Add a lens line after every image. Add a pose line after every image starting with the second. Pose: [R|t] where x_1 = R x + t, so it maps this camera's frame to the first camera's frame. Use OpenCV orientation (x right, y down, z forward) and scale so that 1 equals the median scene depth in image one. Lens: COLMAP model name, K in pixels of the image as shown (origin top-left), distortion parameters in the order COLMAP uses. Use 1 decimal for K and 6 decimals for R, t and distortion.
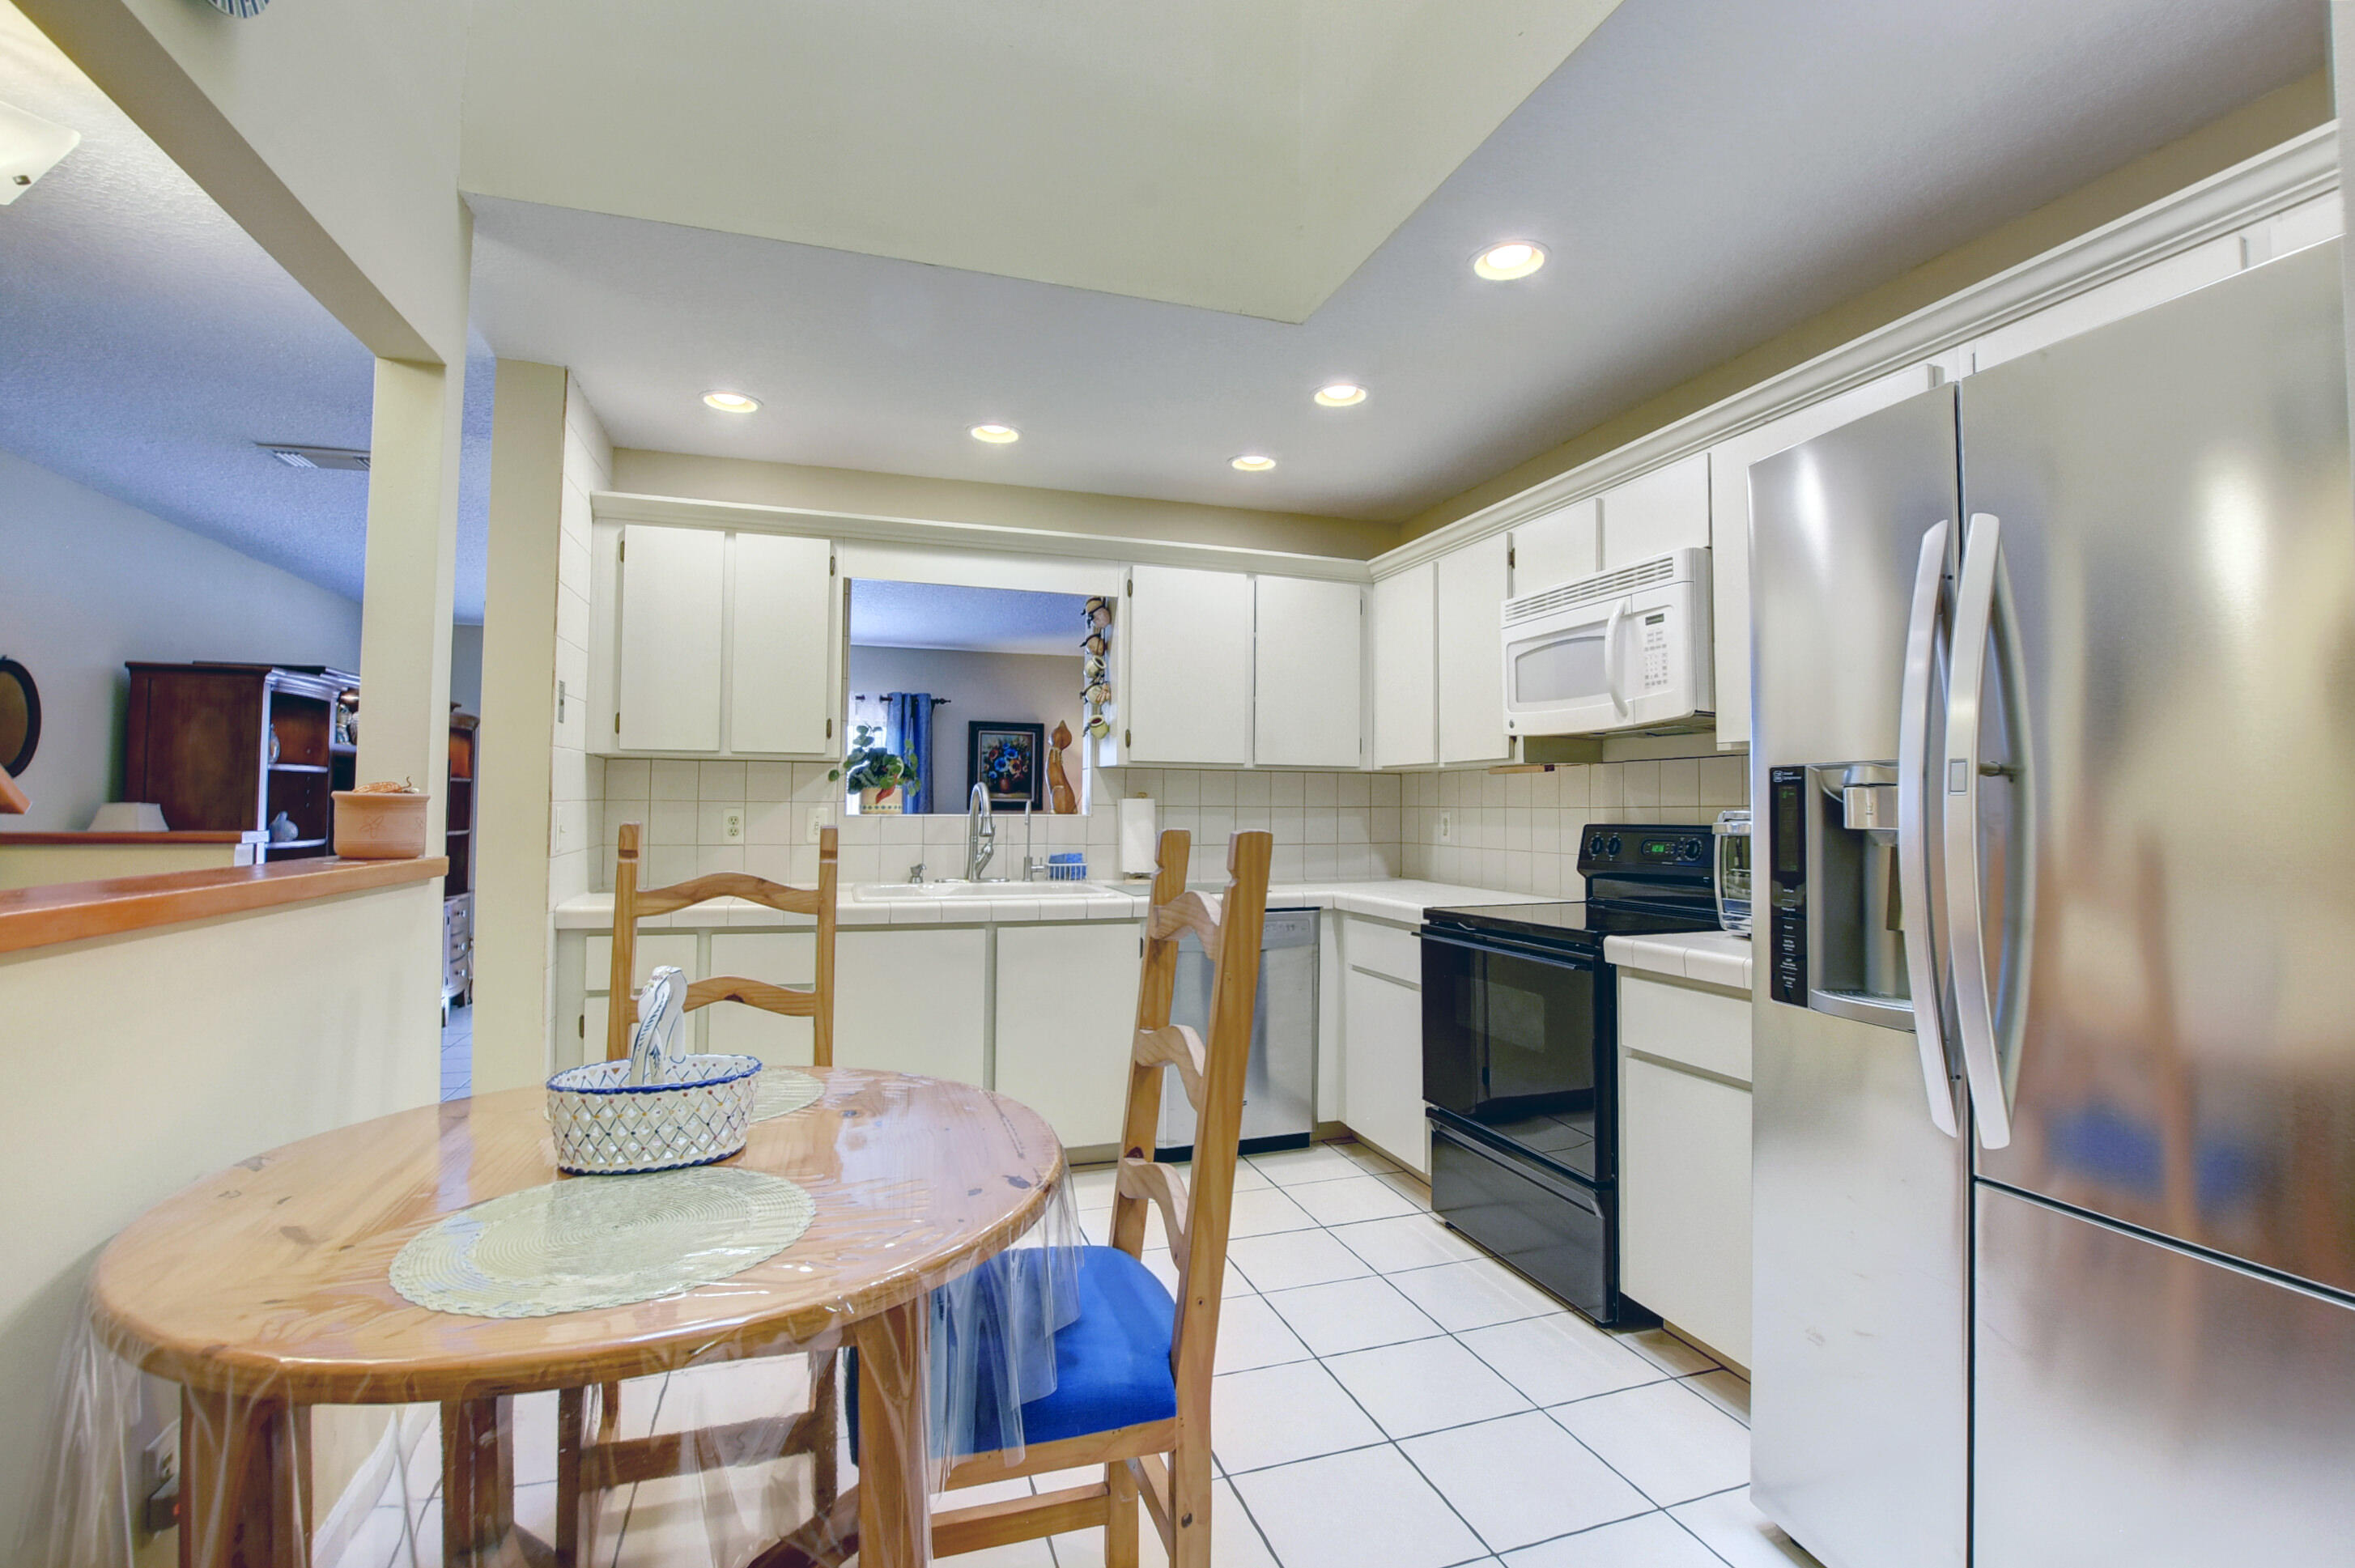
lens RADIAL K [[1055.2, 0, 1193.9], [0, 1055.2, 783.4], [0, 0, 1]] dist [-0.022788, 0.000065]
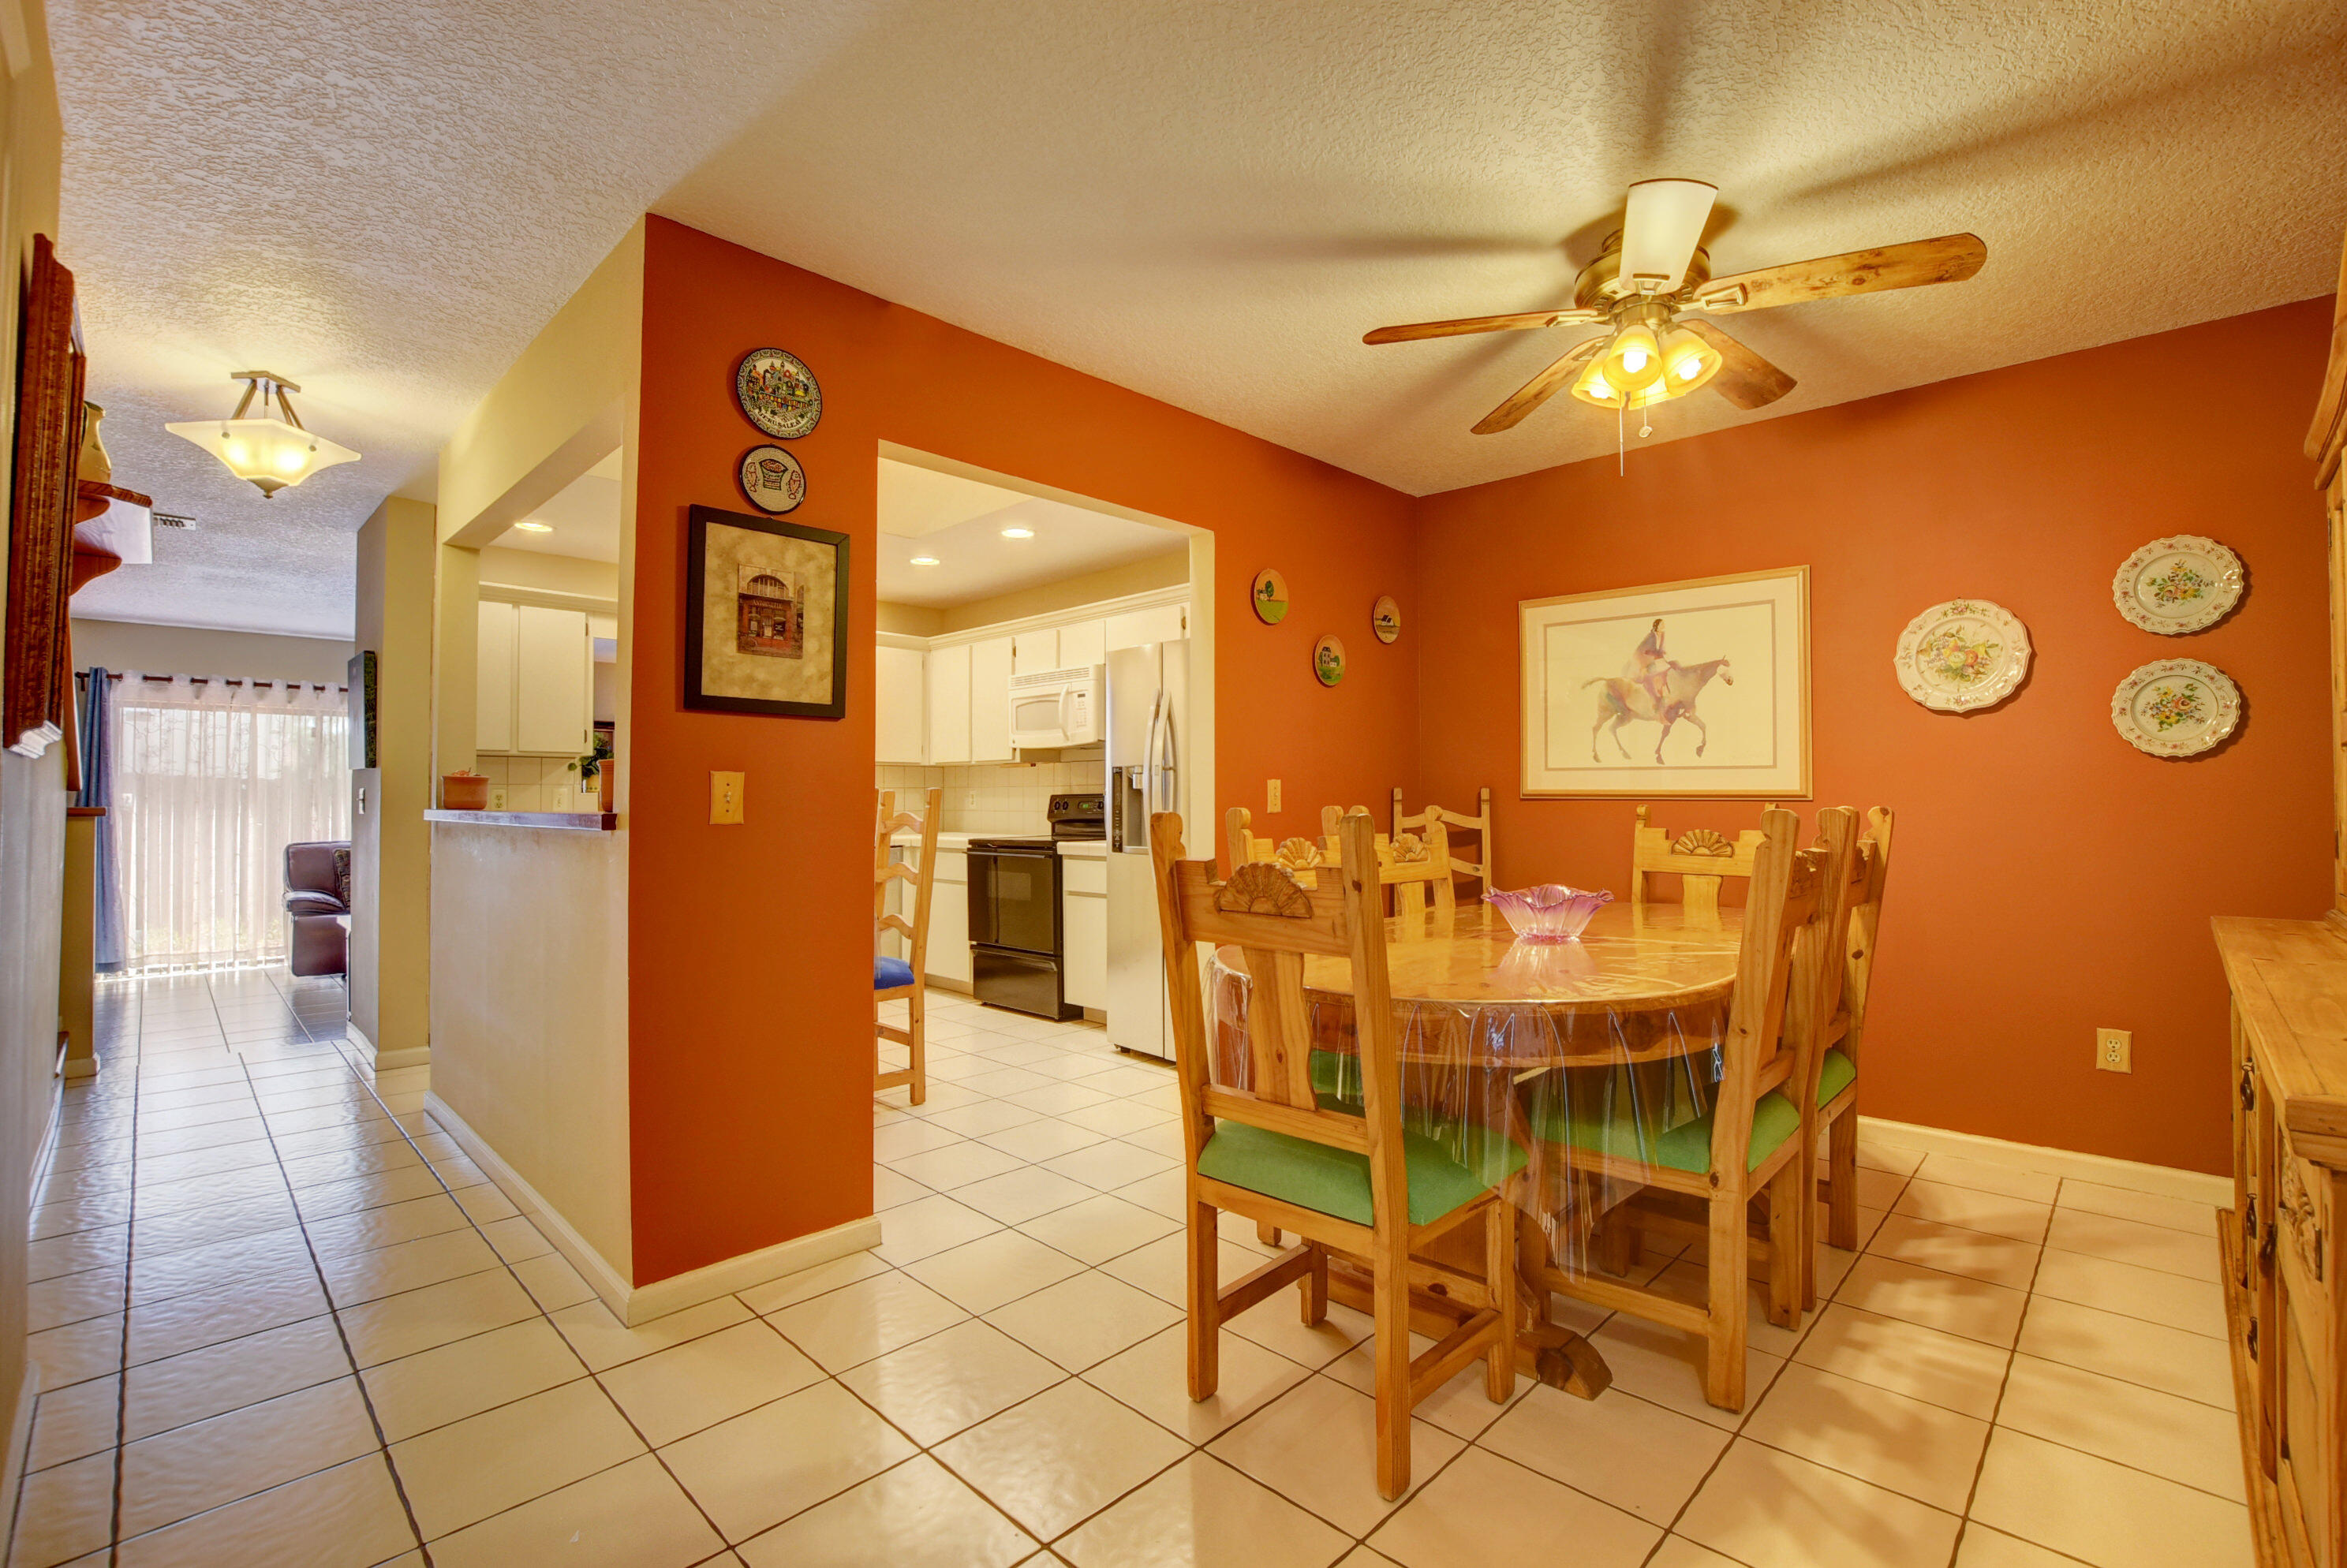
lens RADIAL K [[1051.6, 0, 1189.8], [0, 1051.6, 783.5], [0, 0, 1]] dist [-0.022788, 0.000065]
pose [[0.889790, -0.001430, 0.456368, -0.291339], [-0.002122, 0.999971, 0.007269, 0.004351], [-0.456366, -0.007436, 0.889761, -0.861285]]
